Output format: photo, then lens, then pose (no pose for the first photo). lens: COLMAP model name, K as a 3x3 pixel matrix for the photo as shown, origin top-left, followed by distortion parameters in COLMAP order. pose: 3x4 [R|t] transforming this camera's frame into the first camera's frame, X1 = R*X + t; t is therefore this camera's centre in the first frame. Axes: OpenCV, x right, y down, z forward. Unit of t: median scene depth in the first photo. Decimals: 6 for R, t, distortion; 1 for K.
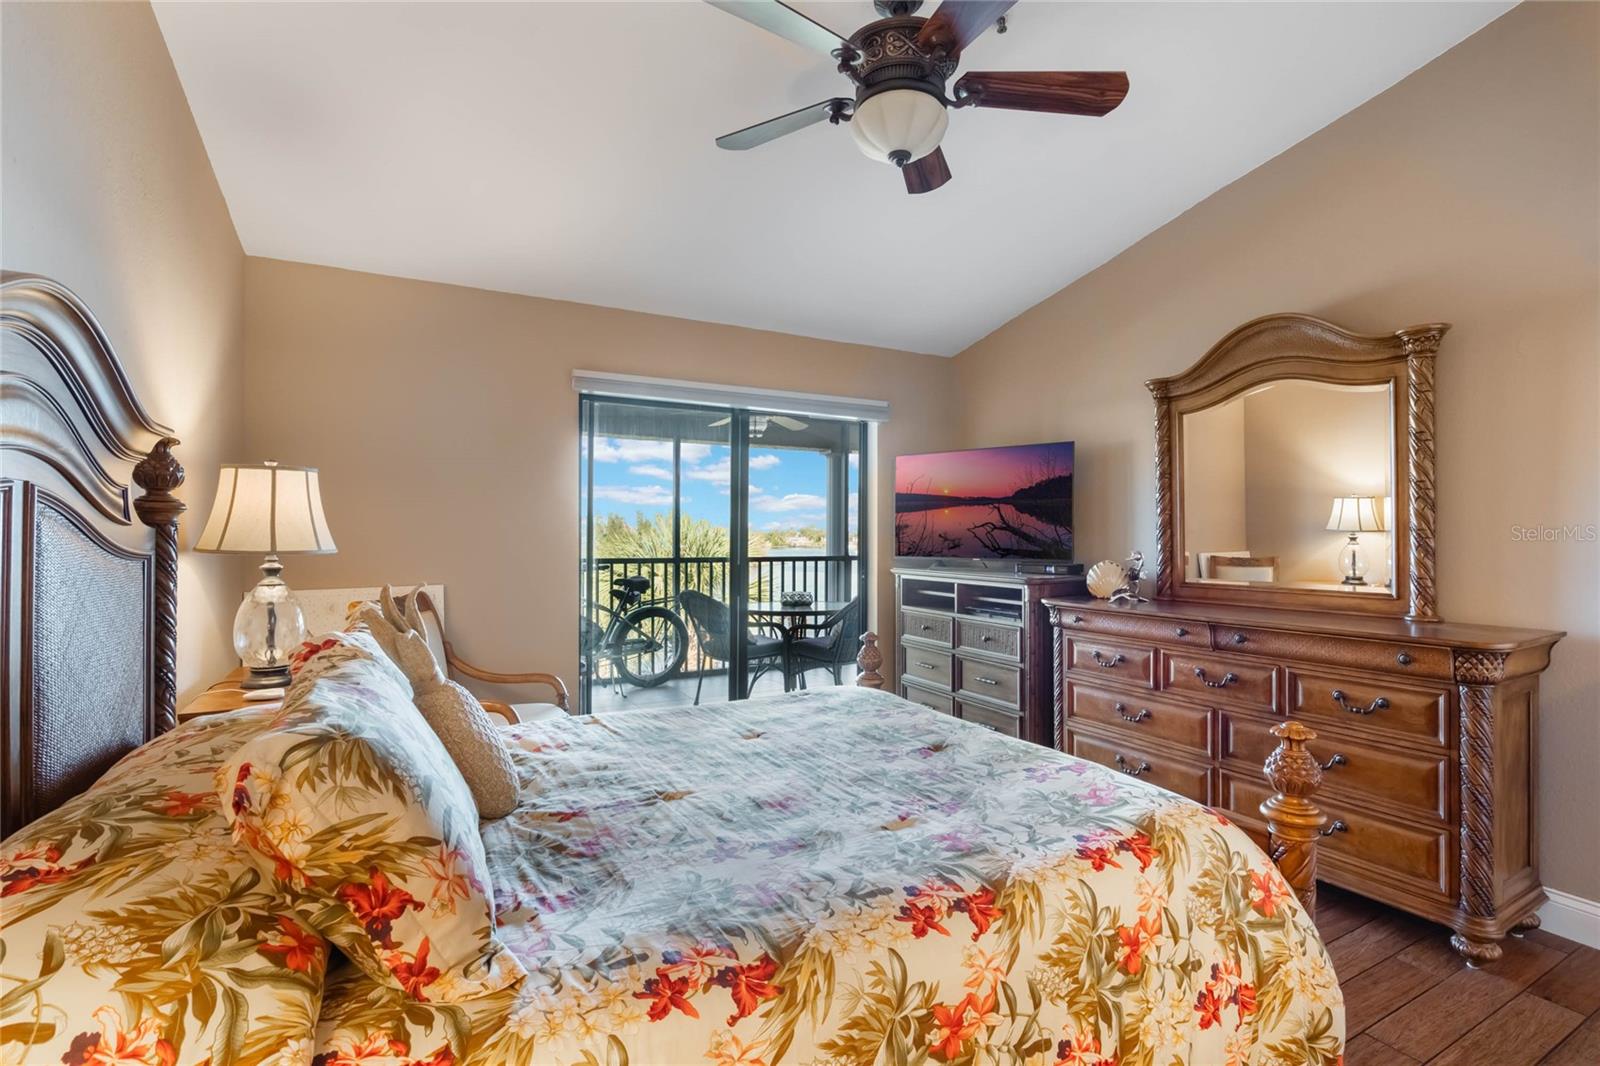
lens RADIAL K [[742.8, 0, 800.0], [0, 742.8, 533.0], [0, 0, 1]] dist [-0.017351, 0.000701]
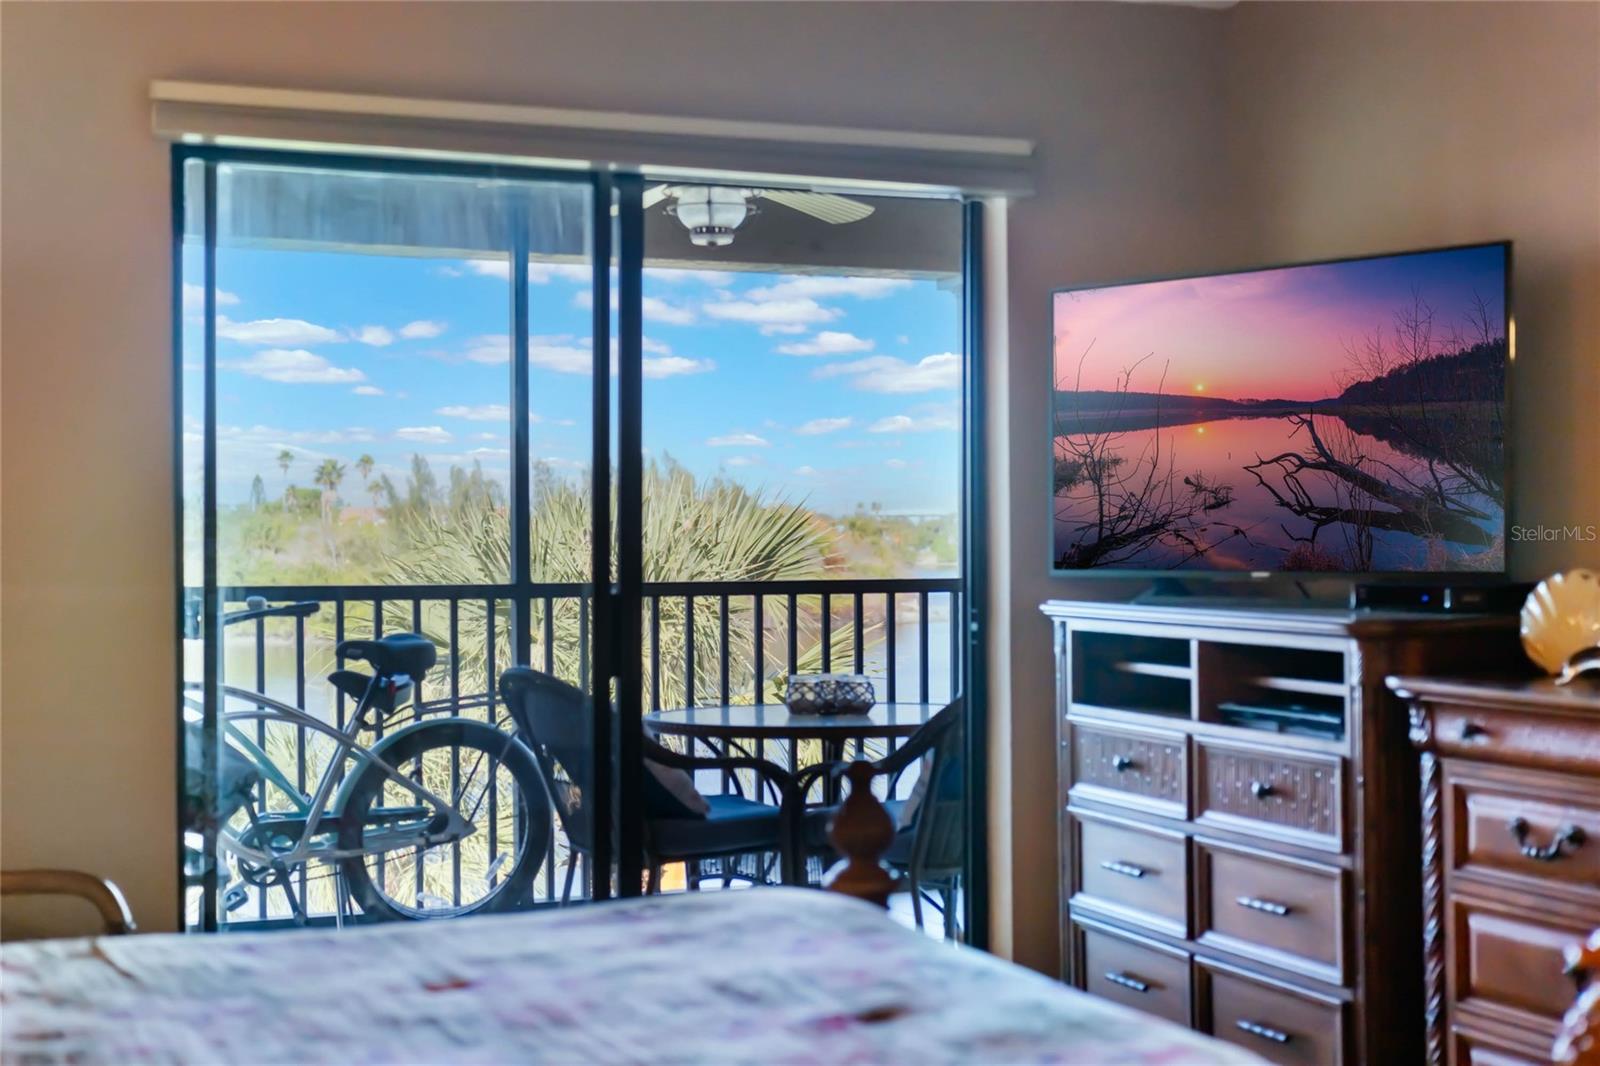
lens RADIAL K [[2210.0, 0, 800.0], [0, 2210.0, 515.0], [0, 0, 1]] dist [0.033668, -0.296463]
pose [[0.995537, -0.007846, -0.094041, 0.125394], [0.007472, 0.999963, -0.004329, 0.010391], [0.094072, 0.003607, 0.995559, -0.100464]]
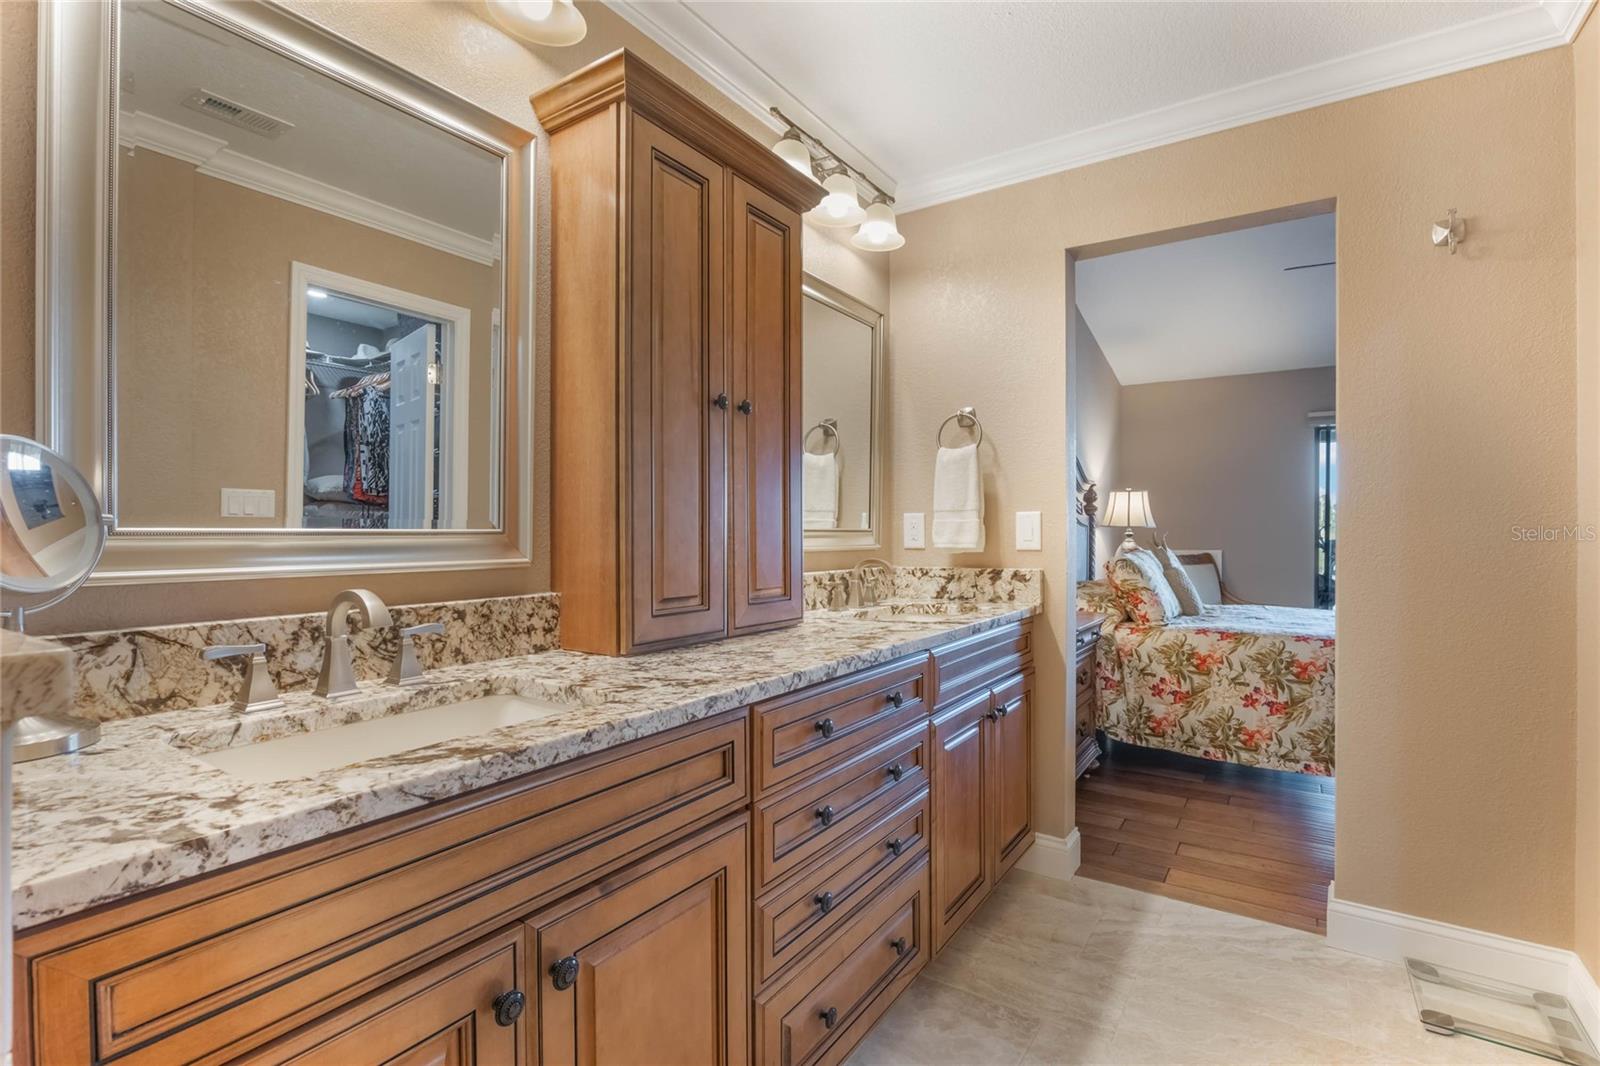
lens RADIAL K [[759.4, 0, 800.0], [0, 759.4, 533.0], [0, 0, 1]] dist [-0.015207, 0.000253]
pose [[0.478734, -0.000911, -0.877960, 0.531264], [-0.000686, 0.999999, -0.001411, 0.029215], [0.877960, 0.001277, 0.478733, -0.635068]]
